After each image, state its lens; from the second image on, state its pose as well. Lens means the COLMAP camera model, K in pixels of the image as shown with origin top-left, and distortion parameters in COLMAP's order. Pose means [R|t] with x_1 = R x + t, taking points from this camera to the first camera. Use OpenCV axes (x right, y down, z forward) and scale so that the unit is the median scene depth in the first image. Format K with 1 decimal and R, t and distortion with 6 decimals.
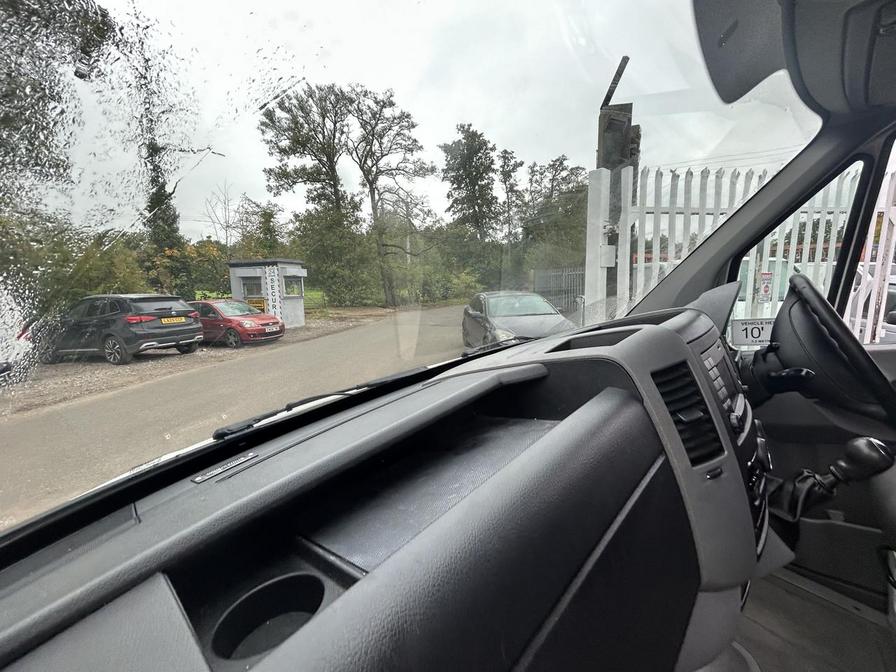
lens RADIAL K [[365.0, 0, 447.1], [0, 365.0, 334.2], [0, 0, 1]] dist [0.003059, -0.000786]
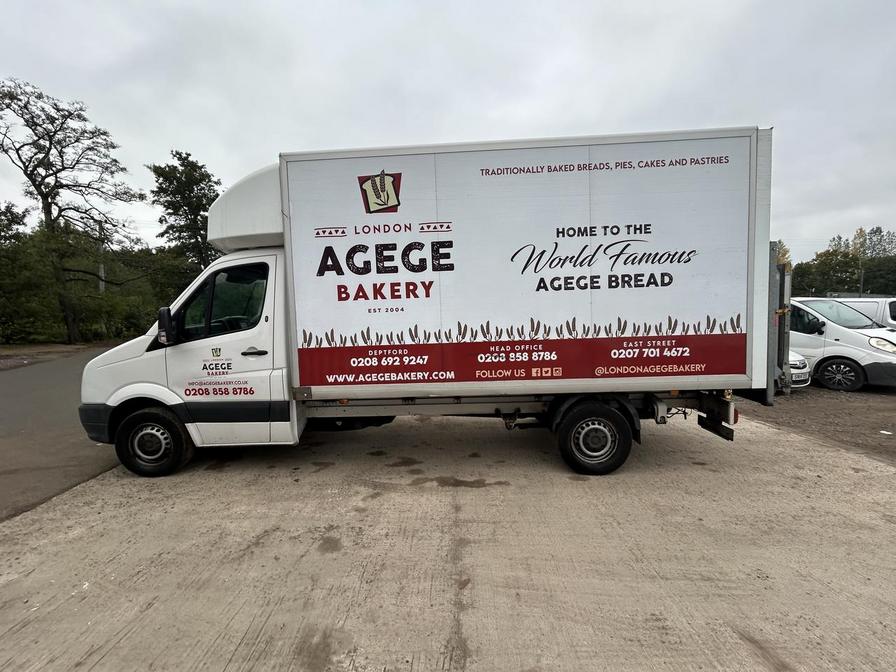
lens RADIAL K [[365.0, 0, 450.1], [0, 365.0, 336.1], [0, 0, 1]] dist [0.003059, -0.000786]
pose [[0.779799, -0.014962, 0.625852, -0.014804], [0.073934, 0.994919, -0.068334, 0.030339], [-0.621649, 0.099558, 0.776943, -0.190496]]
